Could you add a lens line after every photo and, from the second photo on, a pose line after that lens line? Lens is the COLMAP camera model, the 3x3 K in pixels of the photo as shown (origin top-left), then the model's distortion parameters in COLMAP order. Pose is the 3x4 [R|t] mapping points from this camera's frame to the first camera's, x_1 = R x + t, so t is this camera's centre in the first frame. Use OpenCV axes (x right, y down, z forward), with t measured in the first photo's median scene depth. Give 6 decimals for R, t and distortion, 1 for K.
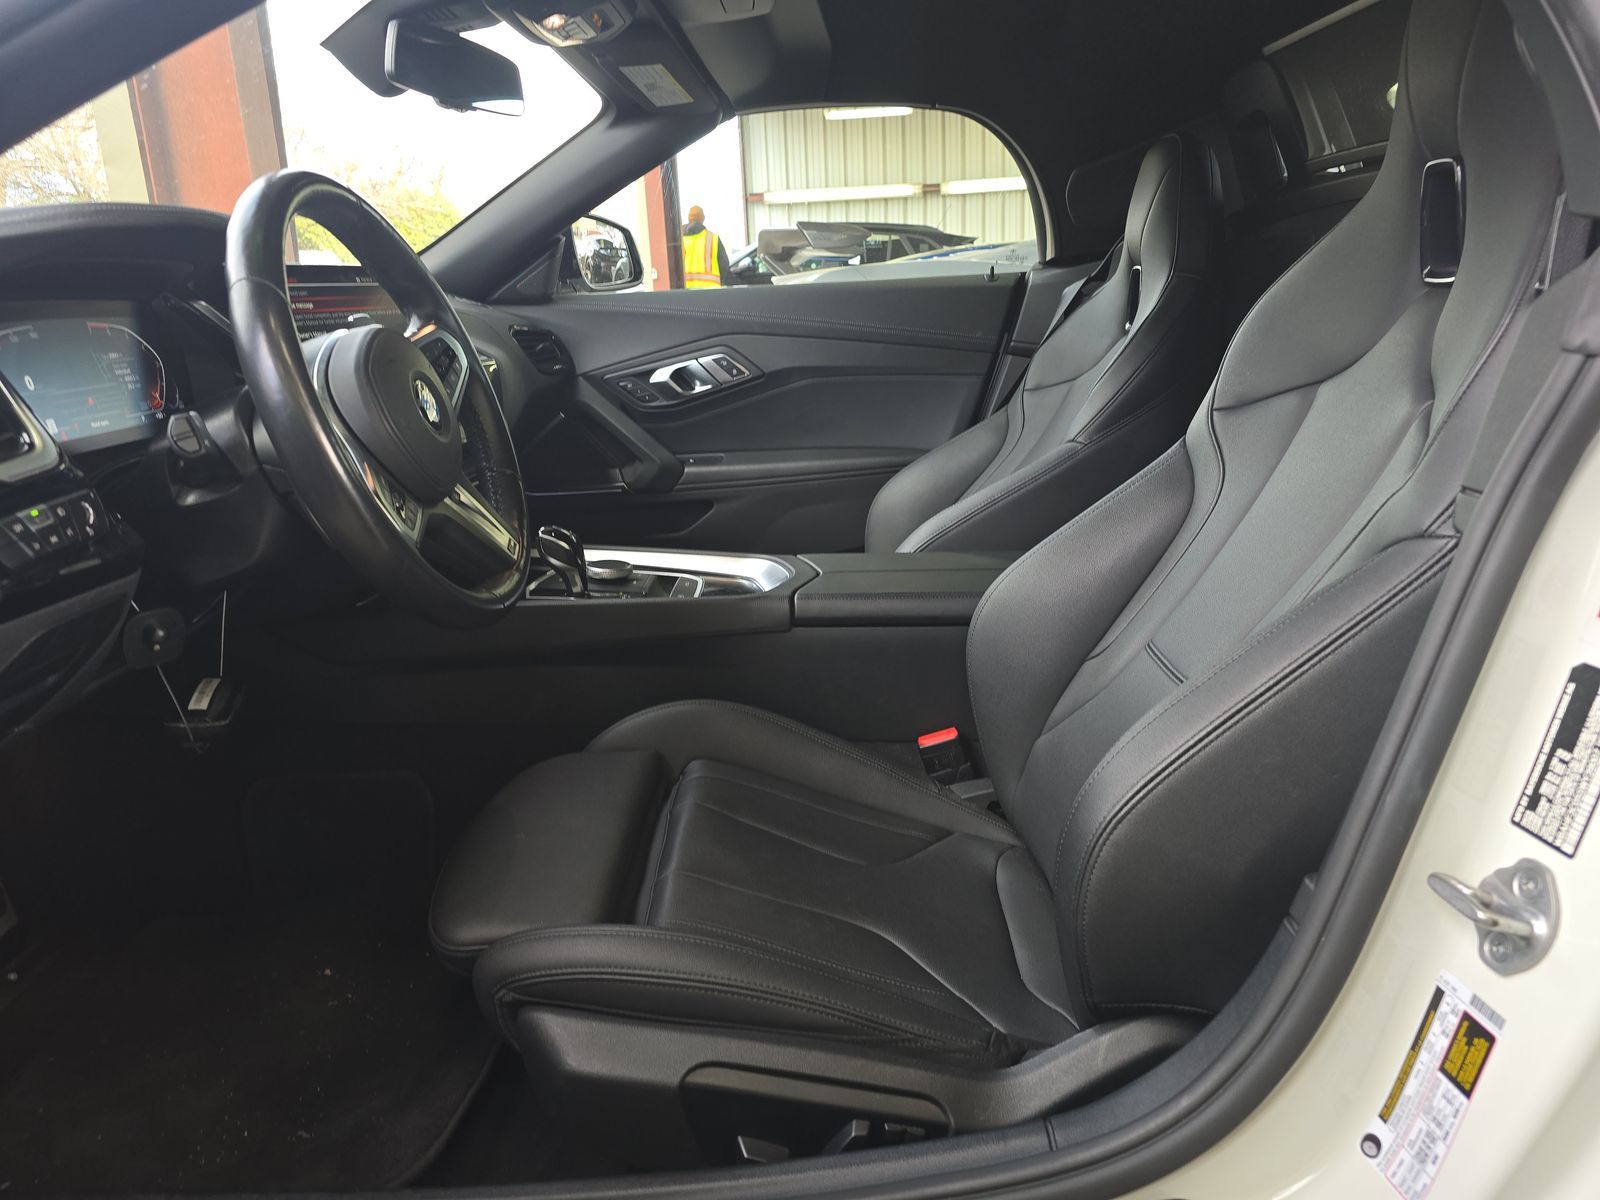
lens RADIAL K [[1088.1, 0, 796.1], [0, 1088.1, 591.3], [0, 0, 1]] dist [0.084190, -0.108952]
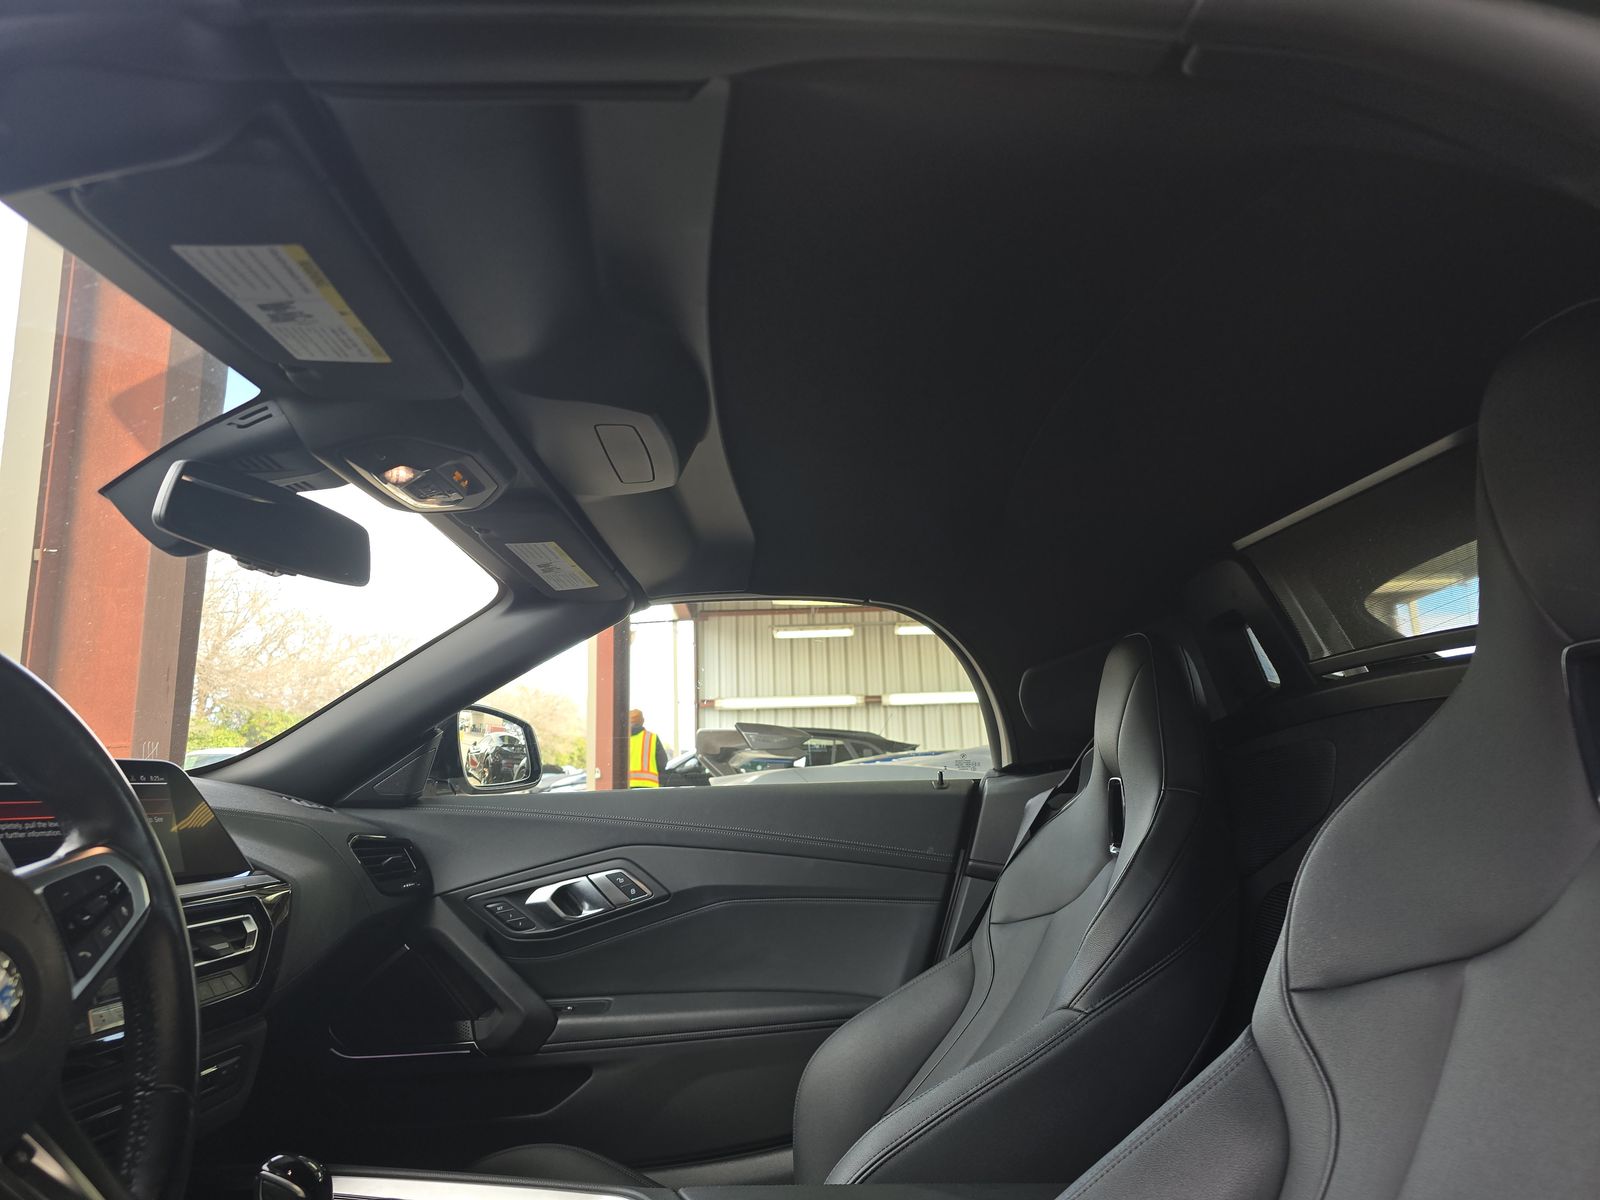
lens RADIAL K [[1088.1, 0, 796.1], [0, 1088.1, 591.3], [0, 0, 1]] dist [0.084190, -0.108952]
pose [[0.998770, 0.026373, 0.041983, 0.024205], [-0.005527, 0.900737, -0.434330, -0.048632], [-0.049271, 0.433563, 0.899775, 0.164645]]
